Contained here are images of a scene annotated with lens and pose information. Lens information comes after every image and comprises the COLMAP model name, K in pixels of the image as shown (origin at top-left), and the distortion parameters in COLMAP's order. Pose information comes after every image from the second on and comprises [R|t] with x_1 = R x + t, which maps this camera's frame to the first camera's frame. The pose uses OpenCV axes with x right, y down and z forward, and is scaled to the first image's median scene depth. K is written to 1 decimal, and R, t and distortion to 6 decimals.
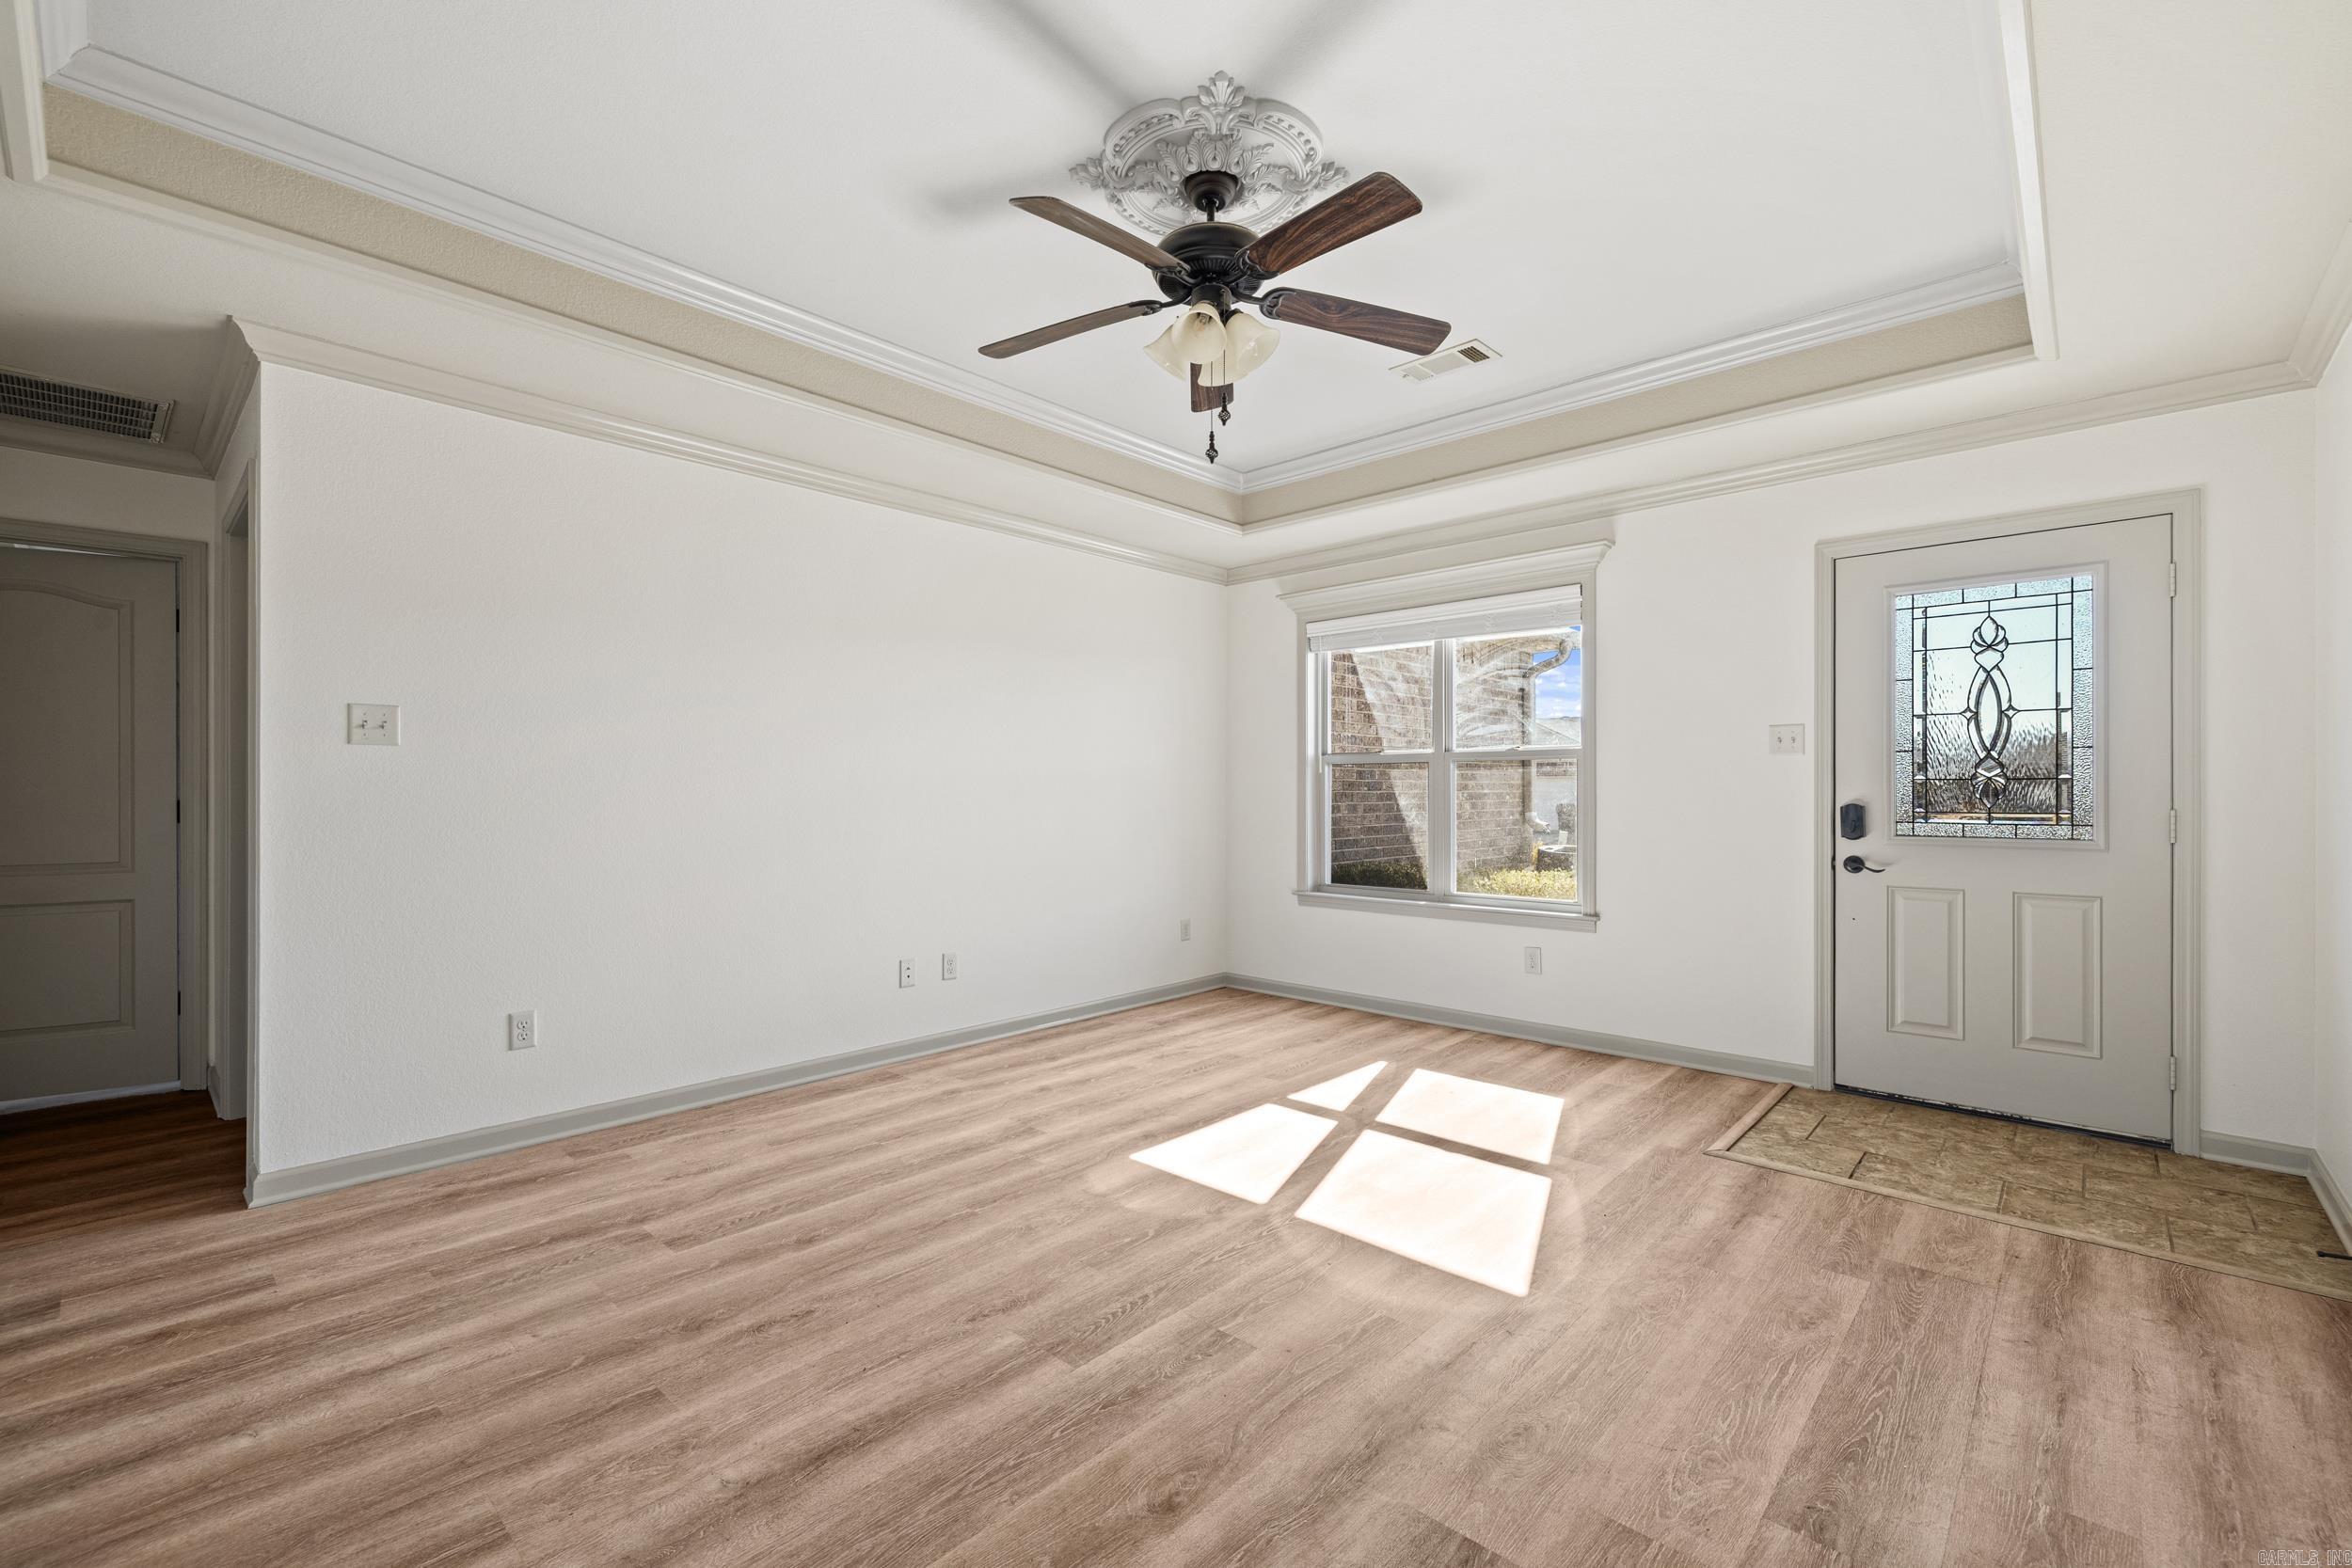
lens RADIAL K [[986.6, 0, 1161.0], [0, 986.6, 792.4], [0, 0, 1]] dist [-0.000603, 0.000261]
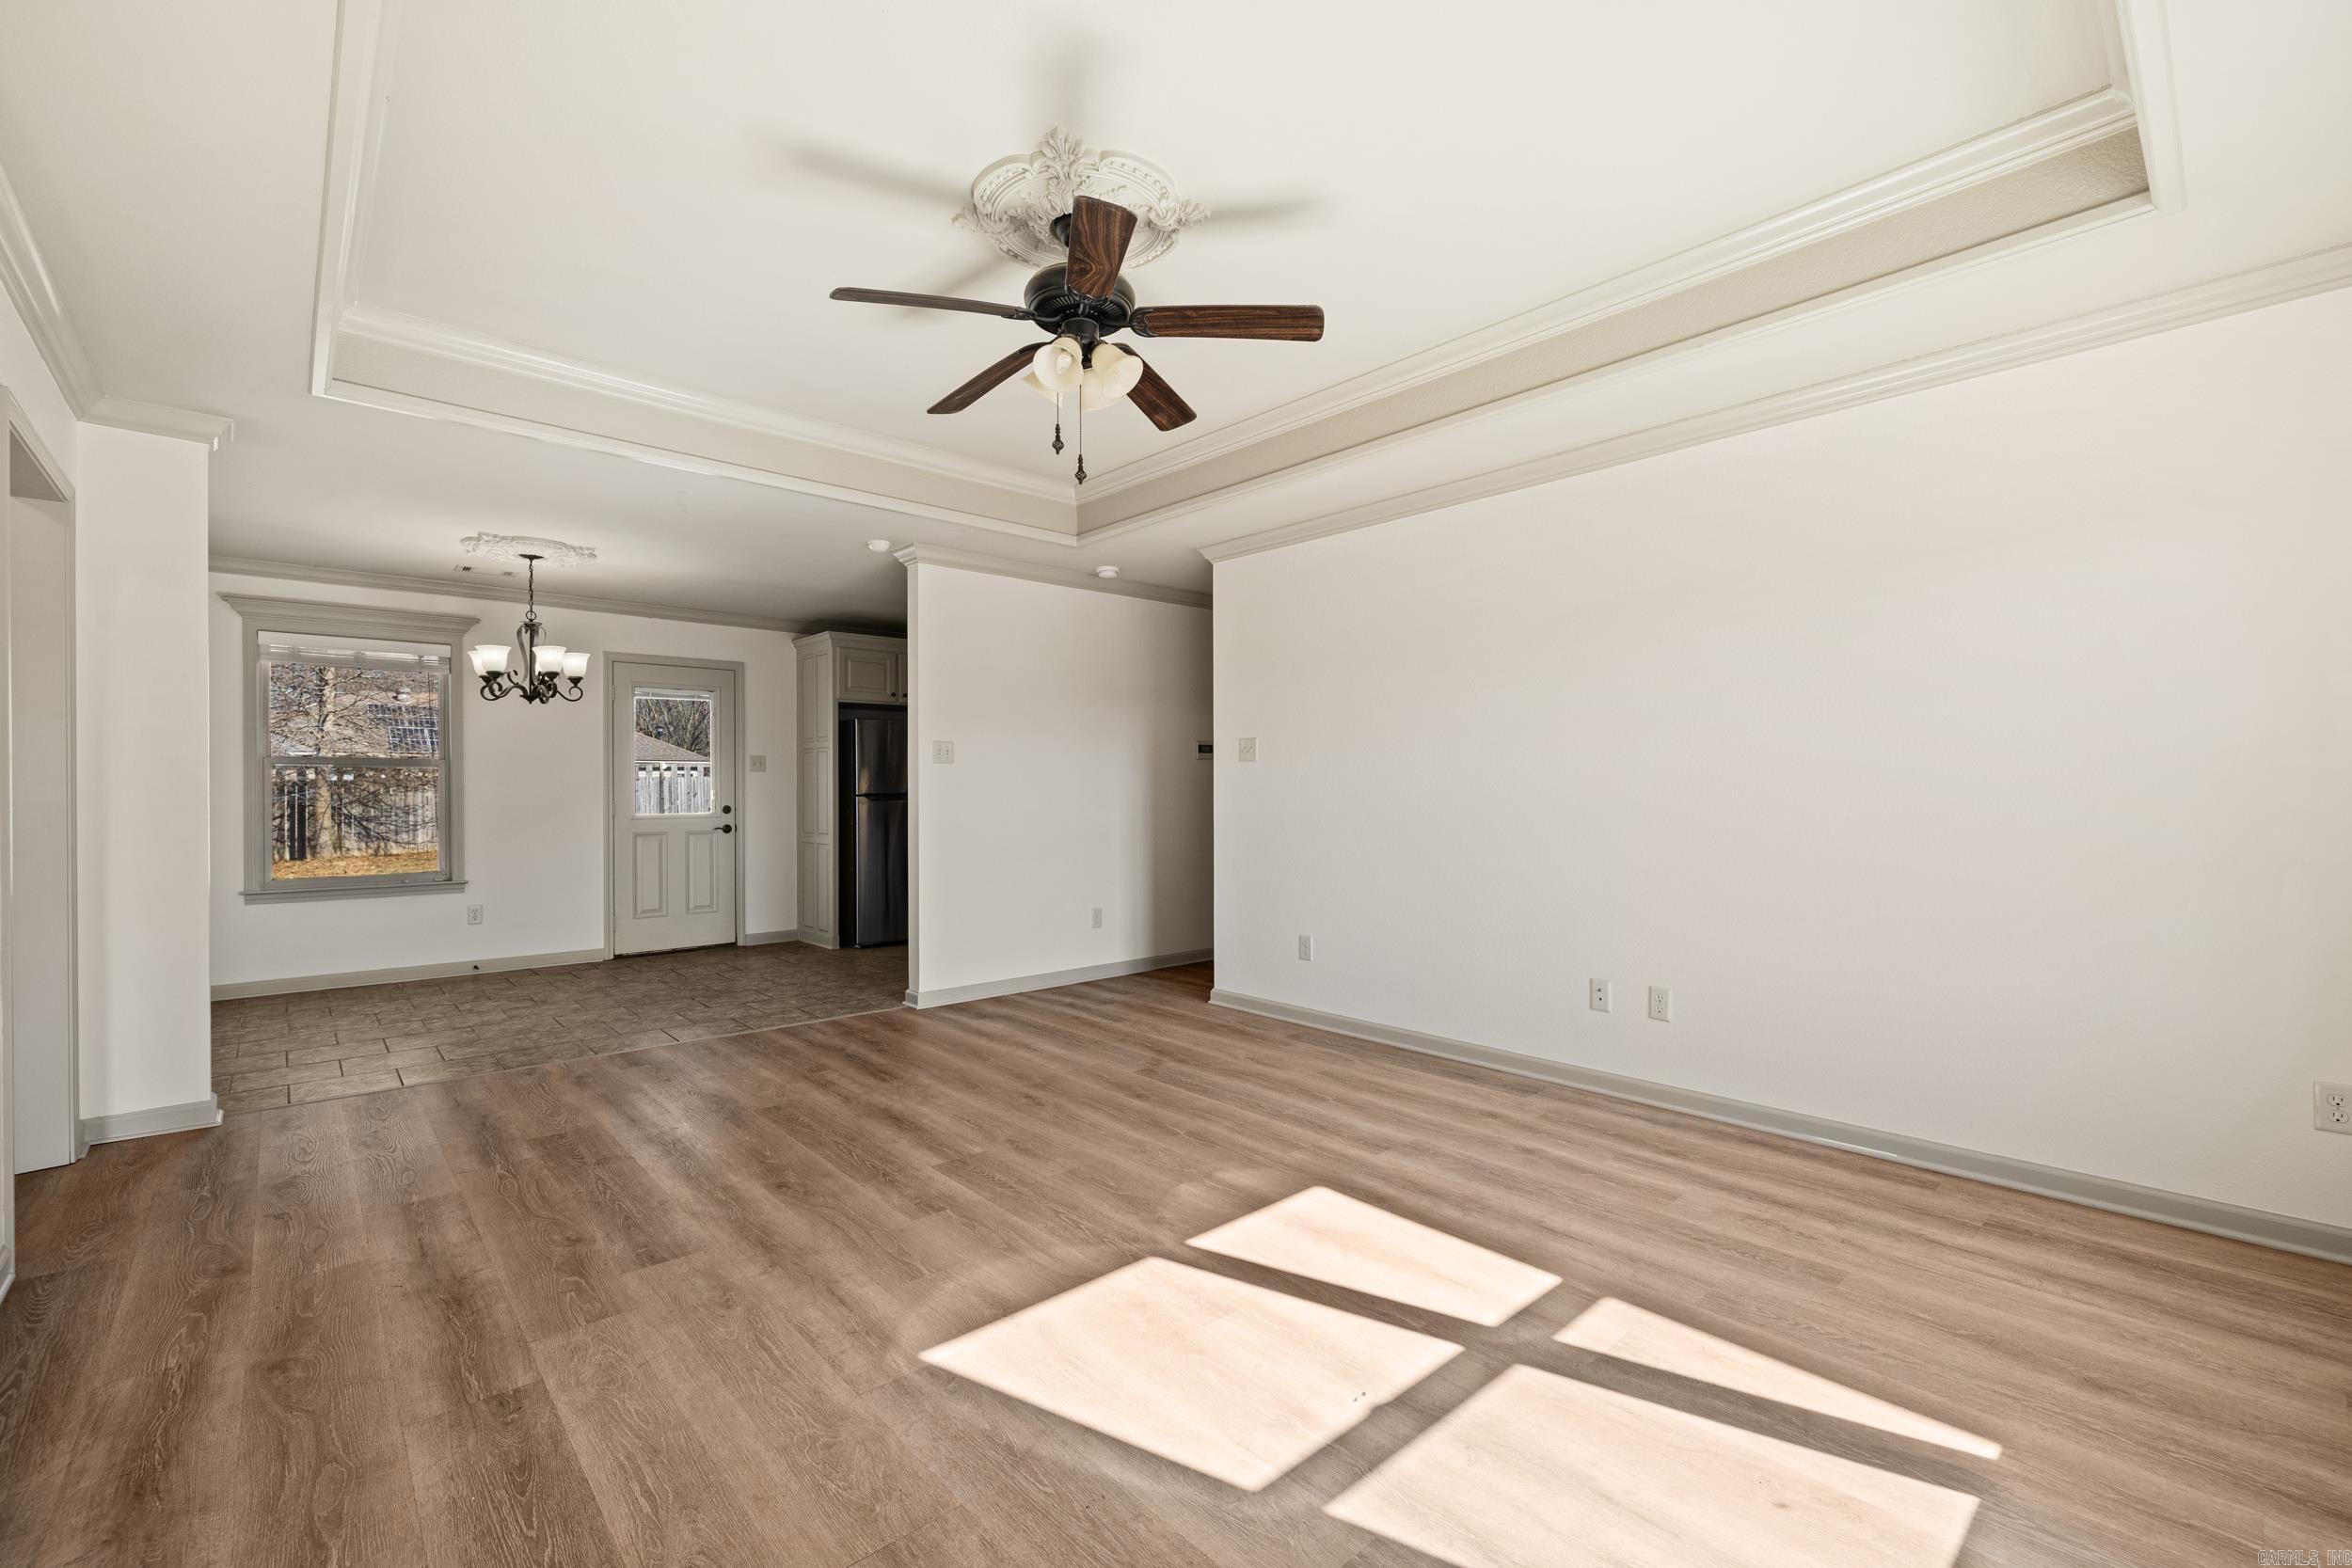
lens RADIAL K [[986.6, 0, 1158.5], [0, 986.6, 775.1], [0, 0, 1]] dist [-0.000603, 0.000261]
pose [[-0.085609, -0.013041, -0.996243, 1.053724], [0.000131, 0.999914, -0.013101, 0.000194], [0.996329, -0.001252, -0.085600, 1.109097]]
